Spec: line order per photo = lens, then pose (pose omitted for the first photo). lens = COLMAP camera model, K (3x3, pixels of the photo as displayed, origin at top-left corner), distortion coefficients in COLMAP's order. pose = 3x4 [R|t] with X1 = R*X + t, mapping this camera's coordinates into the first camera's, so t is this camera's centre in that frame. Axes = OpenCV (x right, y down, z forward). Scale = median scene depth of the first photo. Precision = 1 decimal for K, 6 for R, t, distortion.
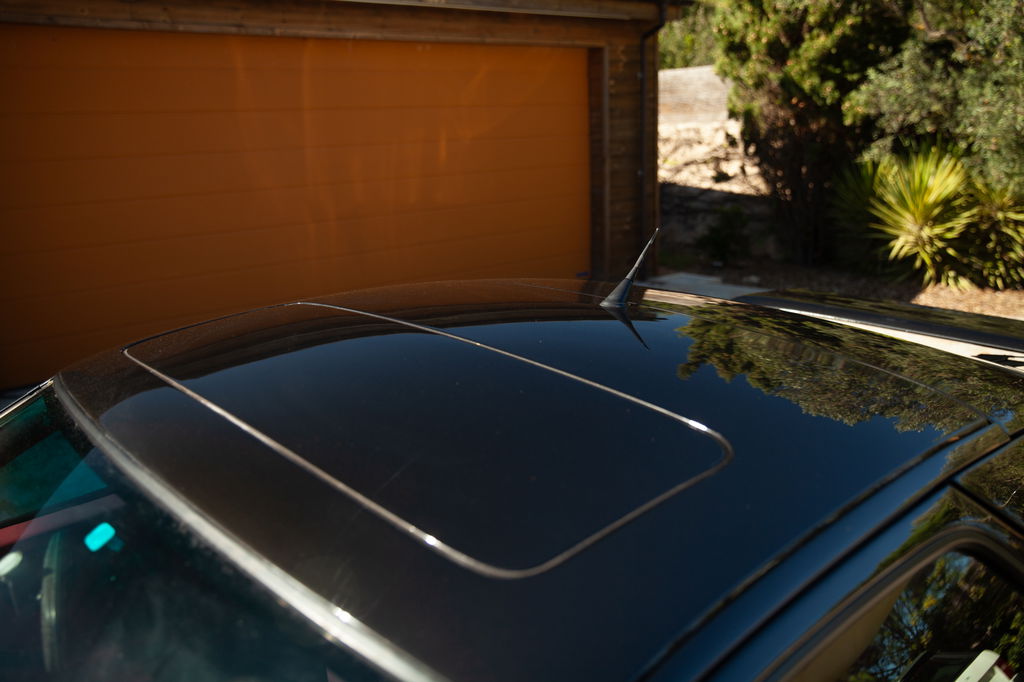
lens RADIAL K [[905.4, 0, 511.8], [0, 905.4, 339.2], [0, 0, 1]] dist [-0.018732, 0.002976]
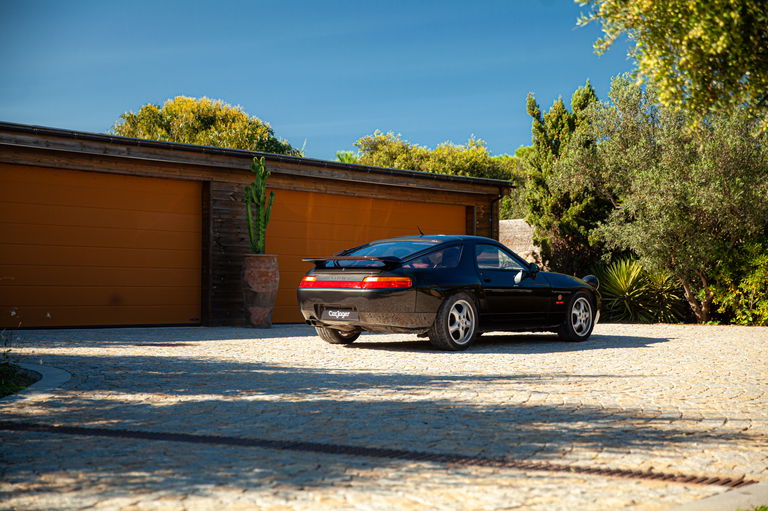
lens RADIAL K [[1222.4, 0, 384.2], [0, 1222.4, 255.4], [0, 0, 1]] dist [-0.005213, 0.000000]
pose [[0.993725, 0.035239, 0.106155, -0.366927], [-0.005927, 0.964328, -0.264643, 0.490546], [-0.111694, 0.262353, 0.958486, -1.513821]]
